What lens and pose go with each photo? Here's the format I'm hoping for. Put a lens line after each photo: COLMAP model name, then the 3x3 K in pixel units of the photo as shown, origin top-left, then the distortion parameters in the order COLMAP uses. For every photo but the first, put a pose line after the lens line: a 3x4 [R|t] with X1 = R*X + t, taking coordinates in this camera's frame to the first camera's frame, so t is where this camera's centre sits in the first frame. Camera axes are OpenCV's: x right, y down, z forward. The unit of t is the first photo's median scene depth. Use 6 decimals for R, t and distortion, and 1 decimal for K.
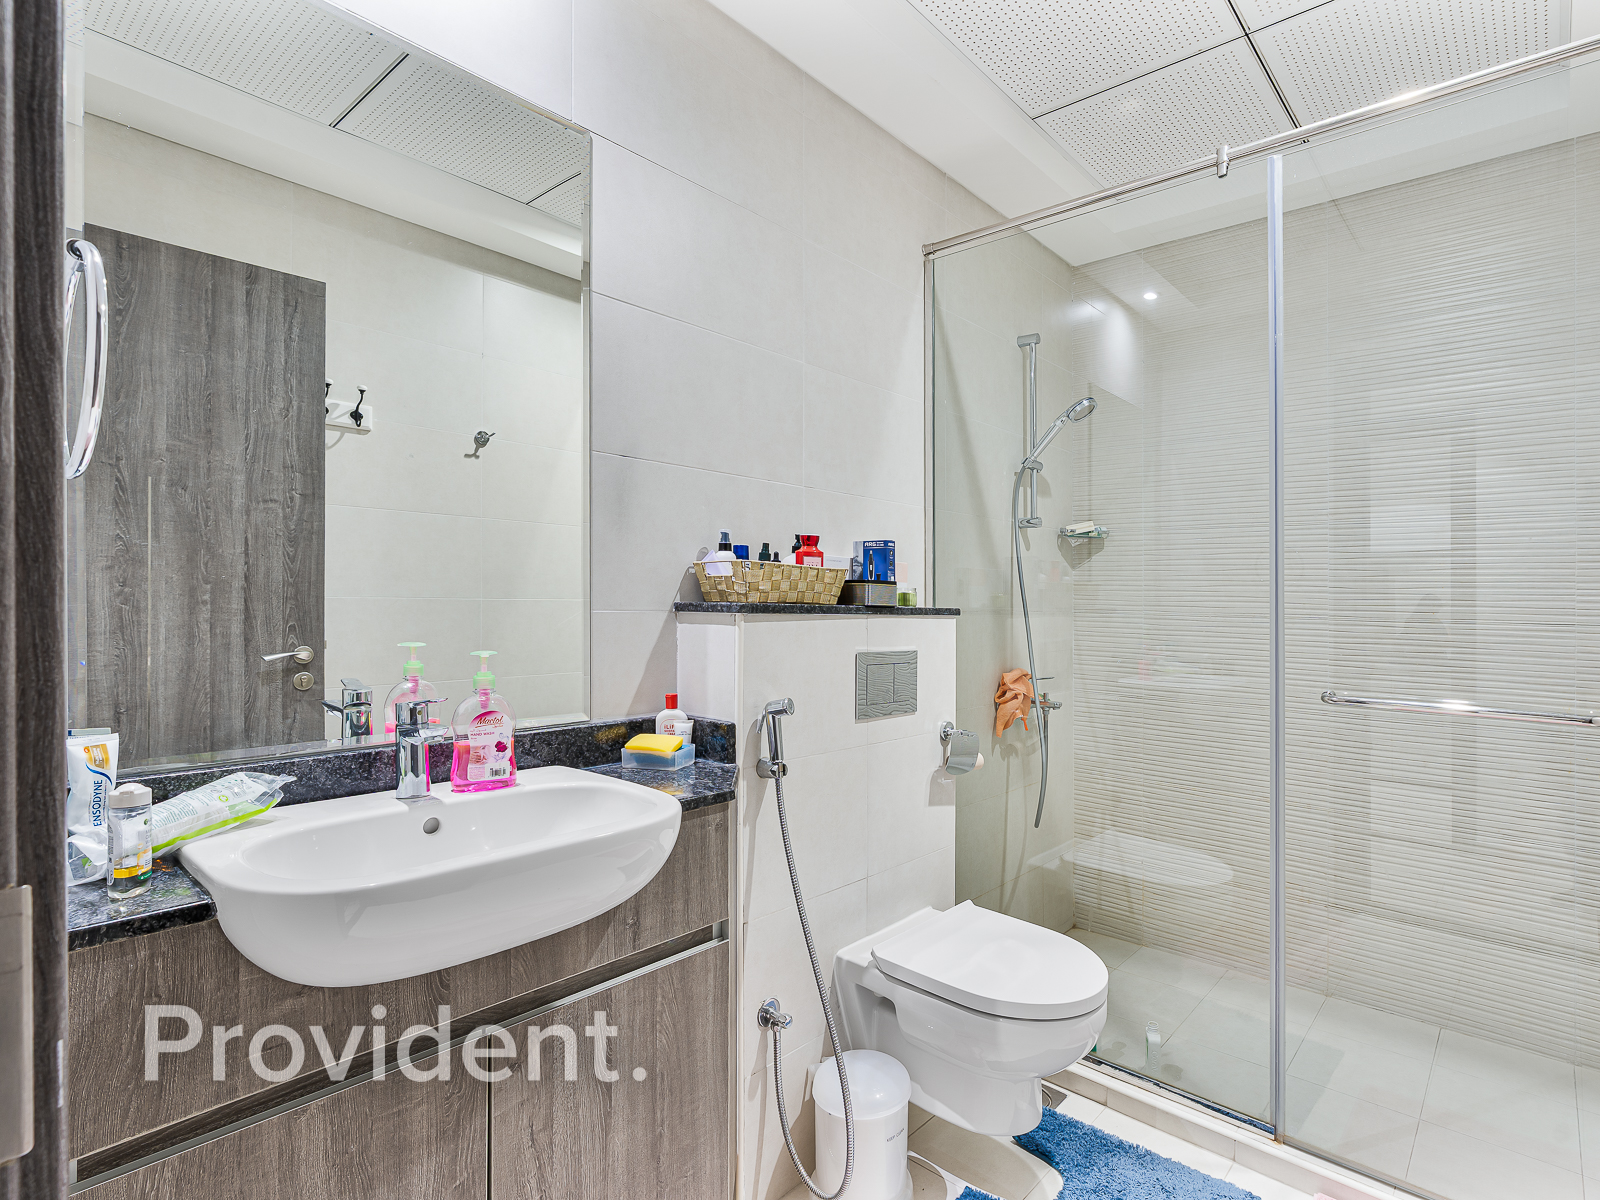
lens RADIAL K [[774.0, 0, 791.1], [0, 774.0, 603.8], [0, 0, 1]] dist [-0.001091, 0.000577]
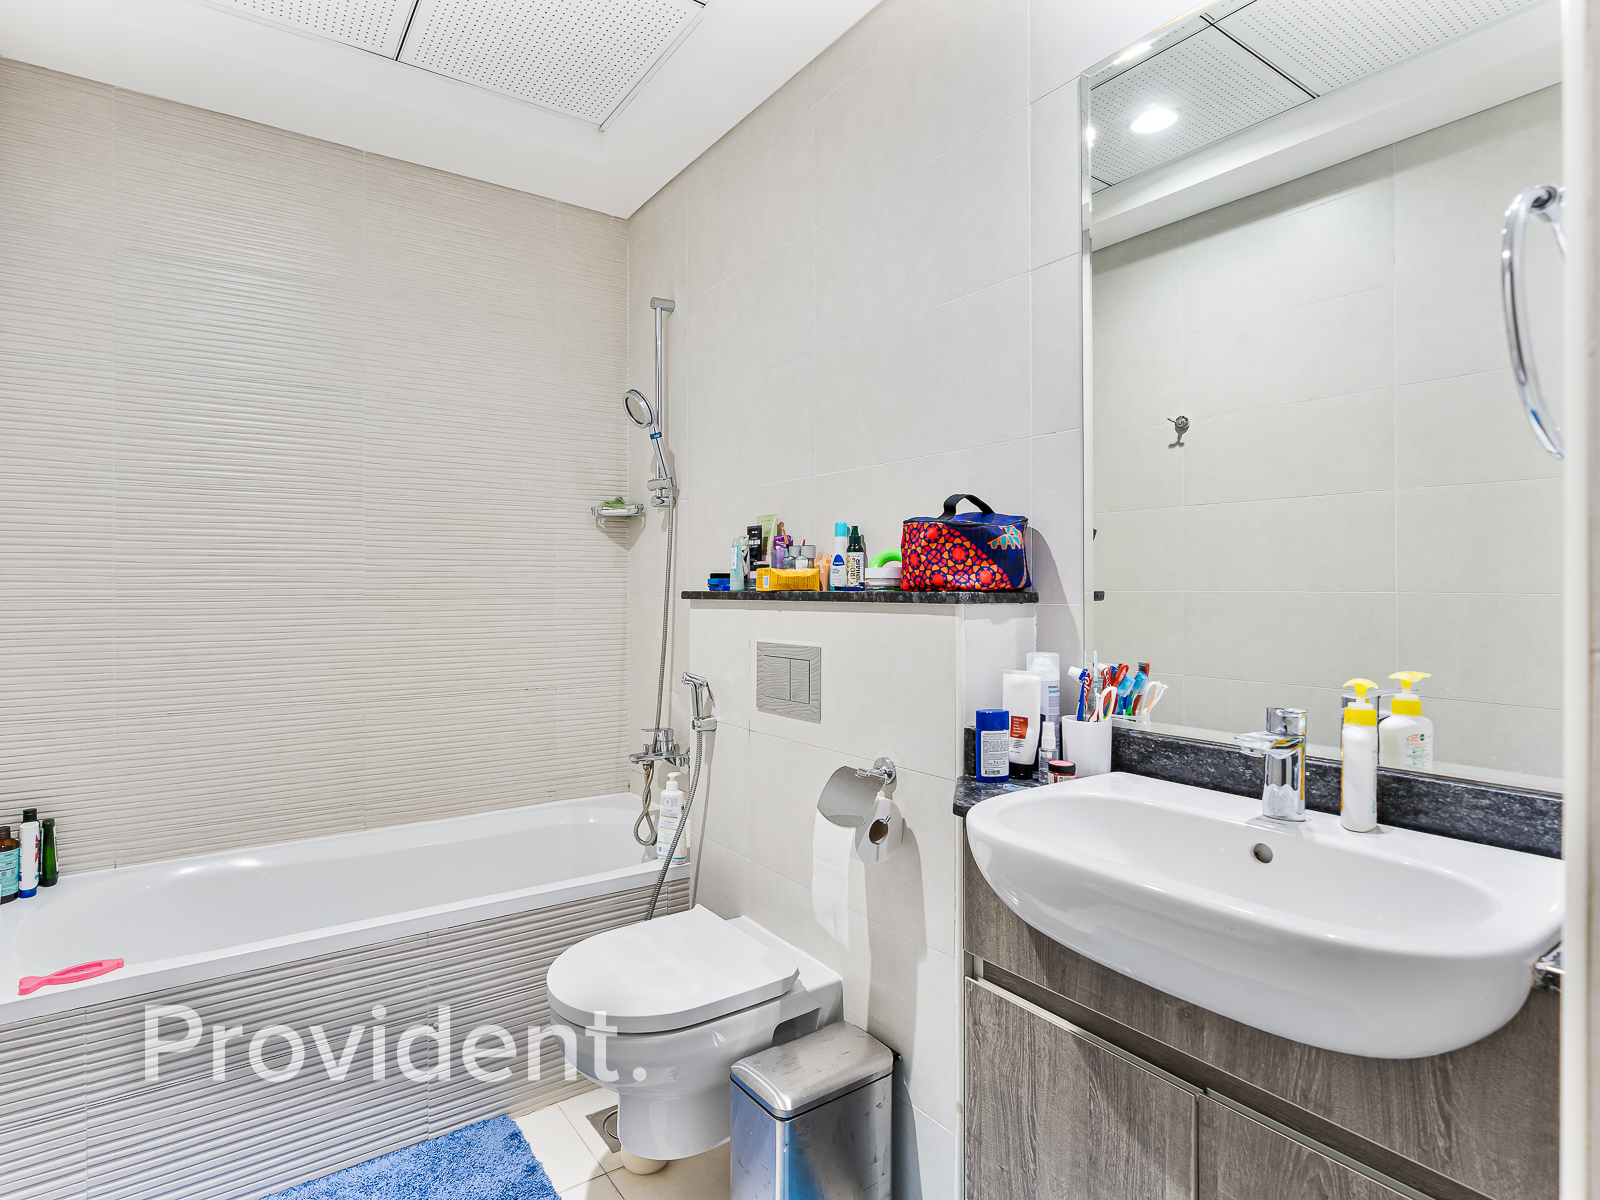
lens RADIAL K [[774.0, 0, 791.1], [0, 774.0, 603.8], [0, 0, 1]] dist [-0.001091, 0.000577]
pose [[-0.131588, -0.000323, -0.991304, 0.928644], [-0.009262, 0.999957, 0.000903, 0.013200], [0.991261, 0.009300, -0.131585, 1.022685]]
